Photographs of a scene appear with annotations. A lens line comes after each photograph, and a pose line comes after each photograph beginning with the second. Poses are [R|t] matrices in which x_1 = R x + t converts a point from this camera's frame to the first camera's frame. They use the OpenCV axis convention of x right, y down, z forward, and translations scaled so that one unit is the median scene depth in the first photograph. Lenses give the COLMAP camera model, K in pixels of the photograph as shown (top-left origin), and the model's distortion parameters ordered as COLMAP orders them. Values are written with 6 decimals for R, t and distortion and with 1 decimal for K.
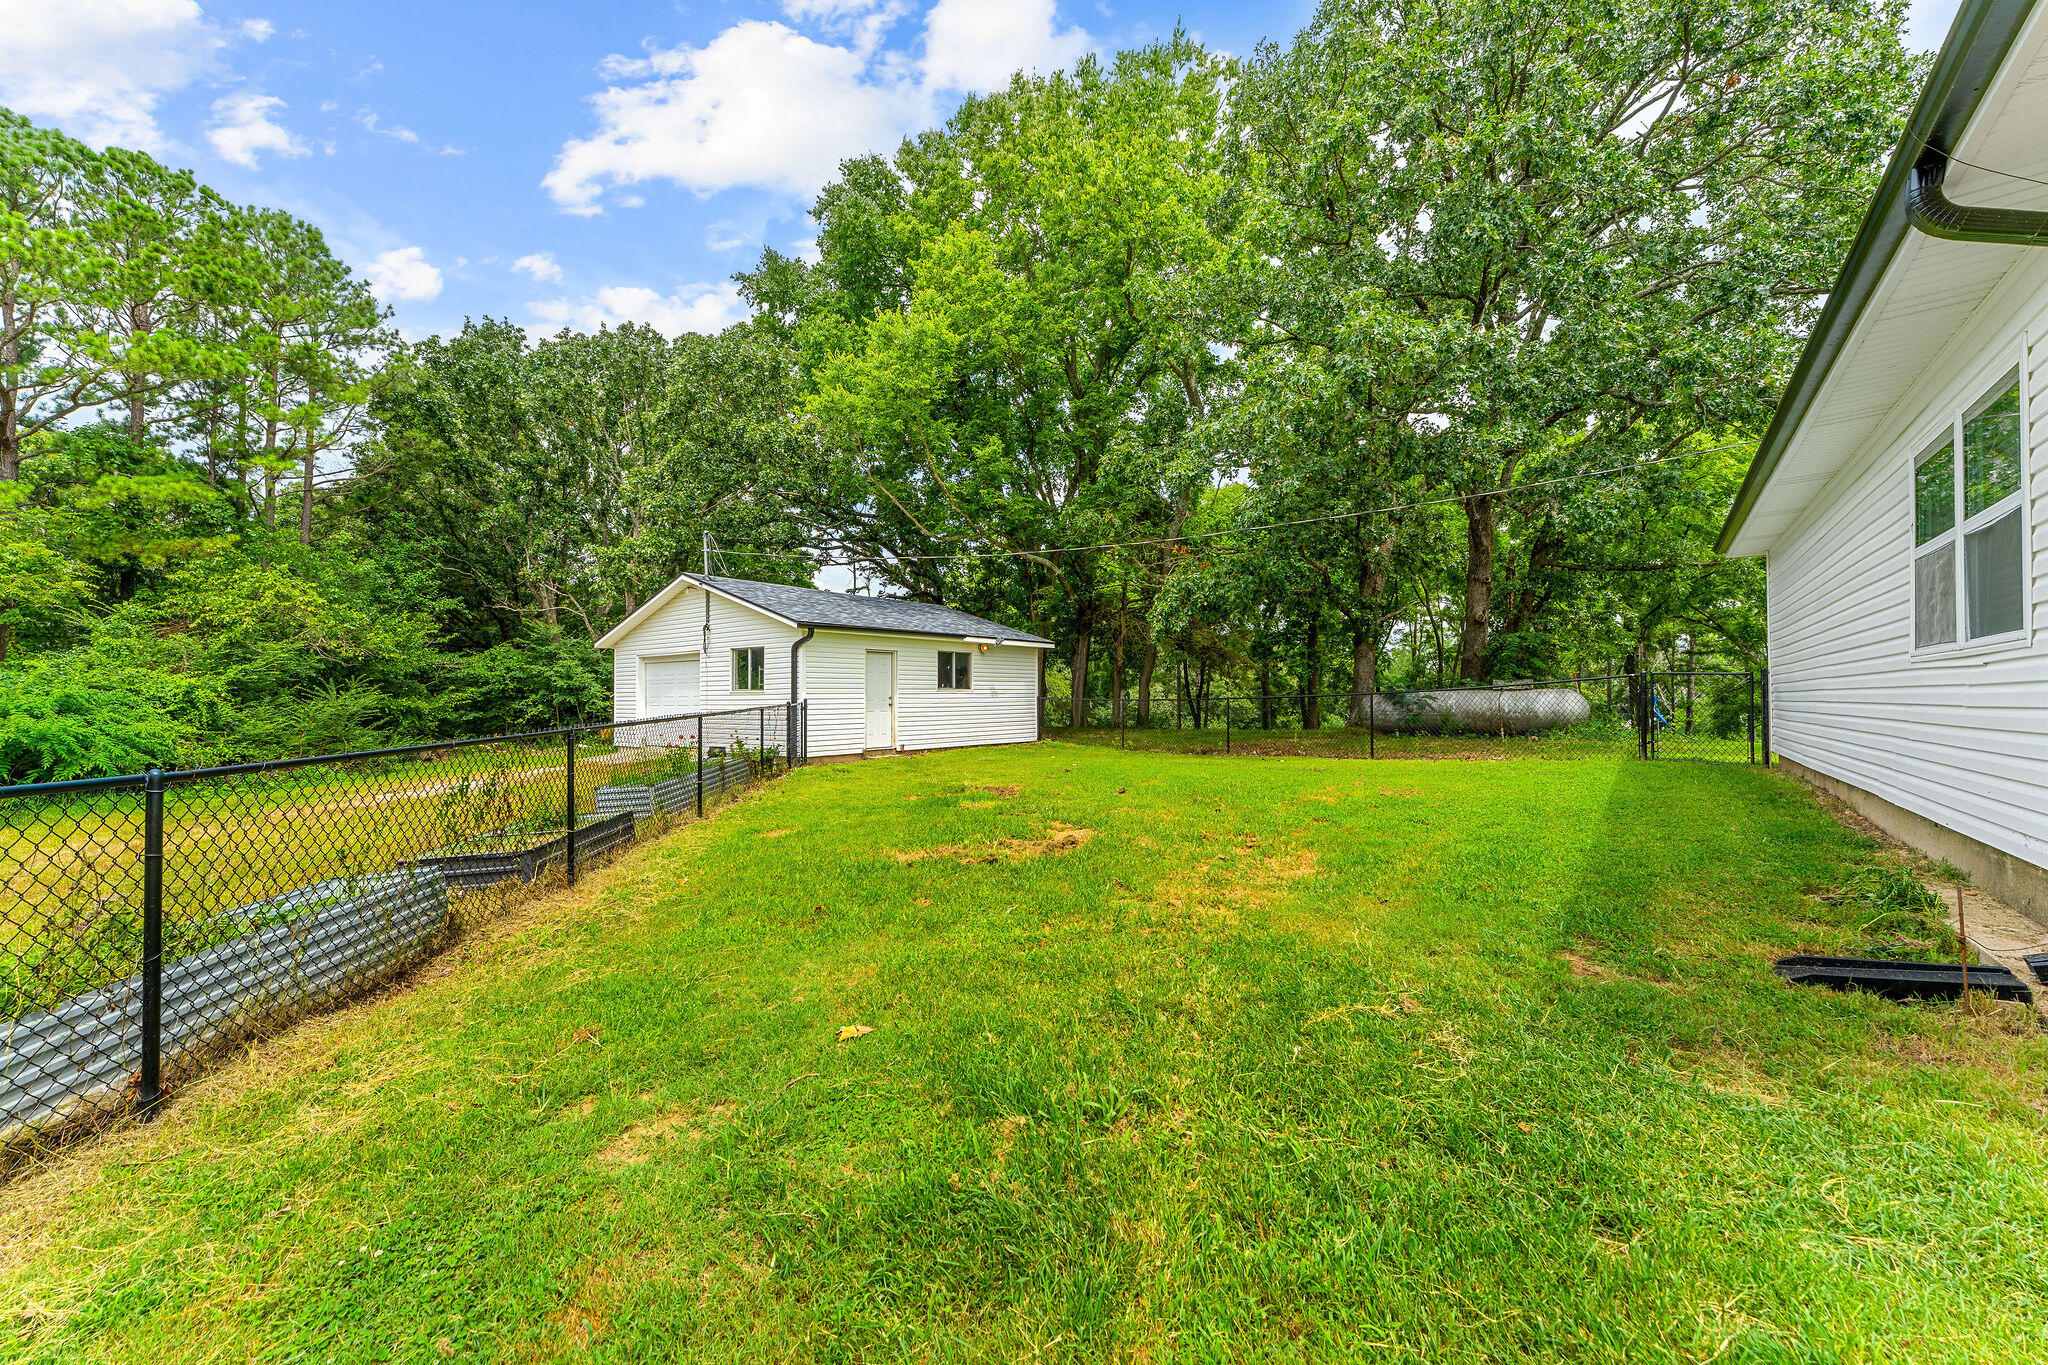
lens RADIAL K [[814.1, 0, 1032.7], [0, 814.1, 689.2], [0, 0, 1]] dist [-0.002420, -0.000183]
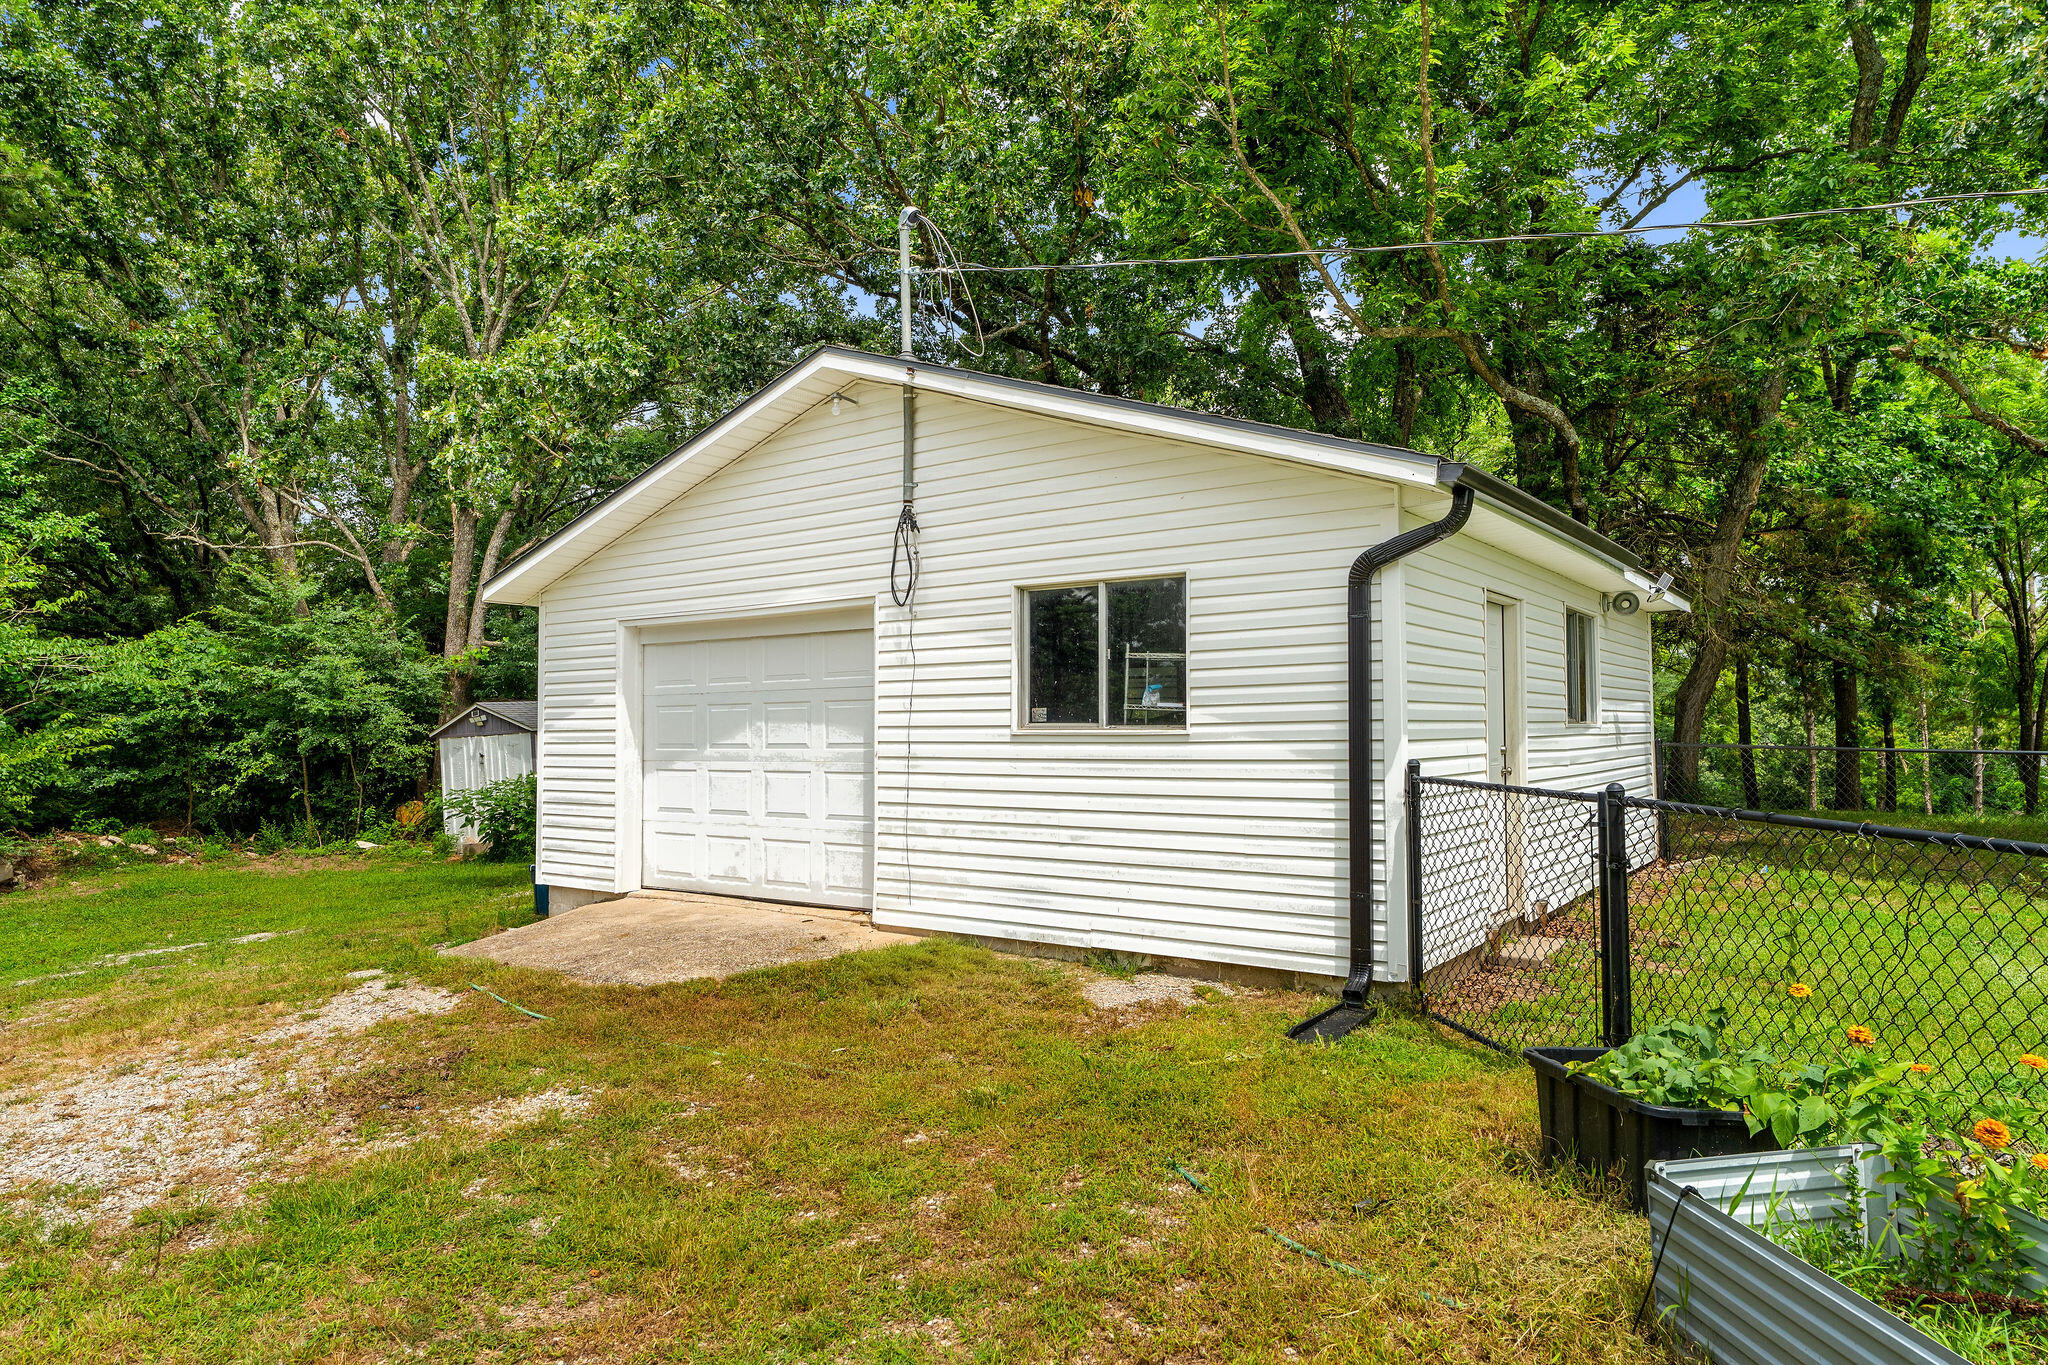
lens RADIAL K [[1258.9, 0, 1016.8], [0, 1258.9, 680.0], [0, 0, 1]] dist [0.002540, 0.002164]
pose [[0.999818, 0.001165, 0.019035, -0.205447], [-0.000612, 0.999577, -0.029067, -0.001470], [-0.019060, 0.029050, 0.999396, 0.294940]]
